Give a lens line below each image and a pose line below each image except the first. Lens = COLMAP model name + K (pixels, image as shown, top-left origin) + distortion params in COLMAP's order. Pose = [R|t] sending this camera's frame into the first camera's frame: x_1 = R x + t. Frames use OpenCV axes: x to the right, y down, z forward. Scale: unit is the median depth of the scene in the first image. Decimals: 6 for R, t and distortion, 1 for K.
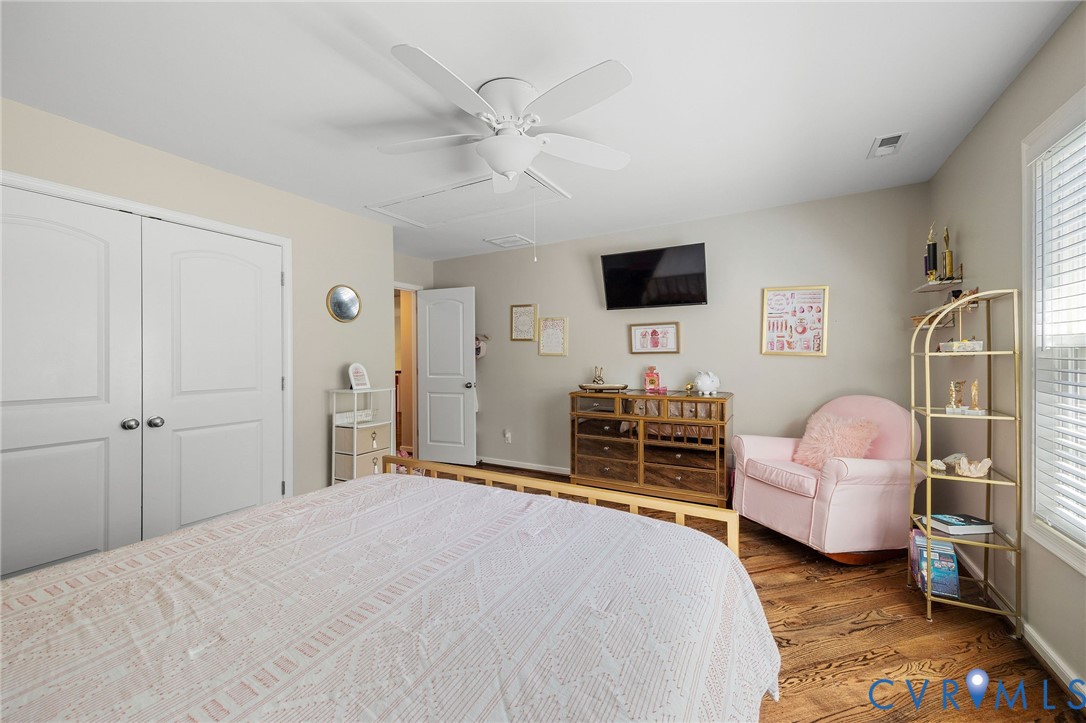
lens RADIAL K [[446.5, 0, 542.8], [0, 446.5, 356.1], [0, 0, 1]] dist [0.002005, 0.000264]
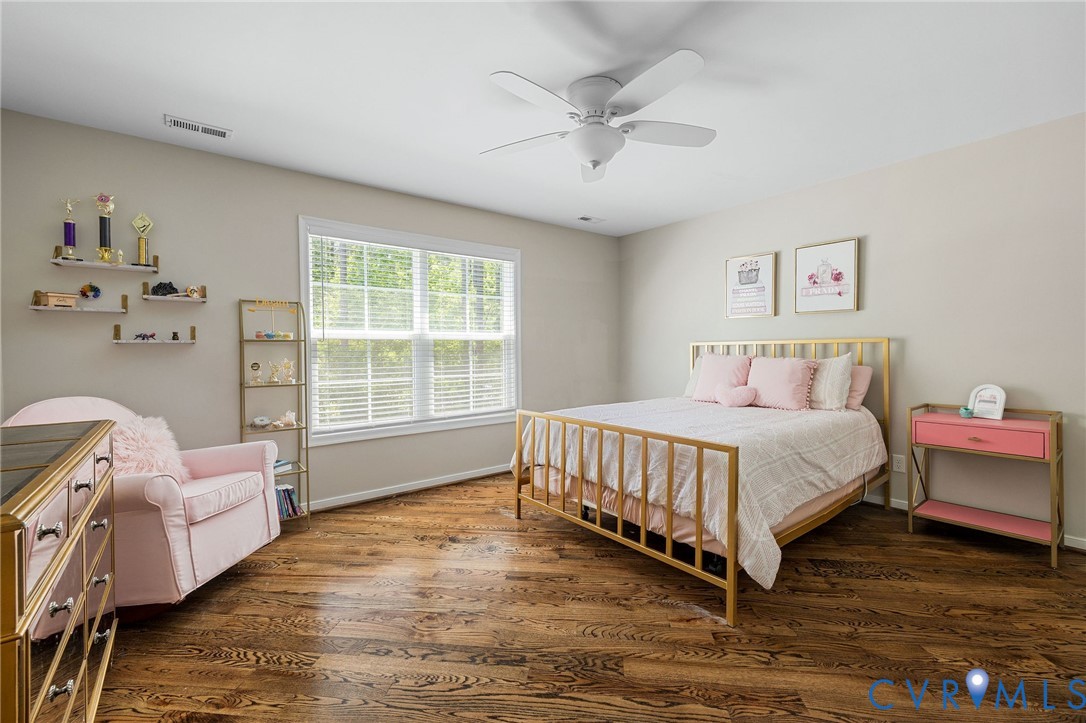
lens RADIAL K [[446.5, 0, 541.7], [0, 446.5, 356.4], [0, 0, 1]] dist [0.002005, 0.000264]
pose [[-0.921188, 0.000563, 0.389117, -0.302375], [0.006159, 0.999895, 0.013134, 0.023418], [-0.389068, 0.014496, -0.921095, 1.646734]]
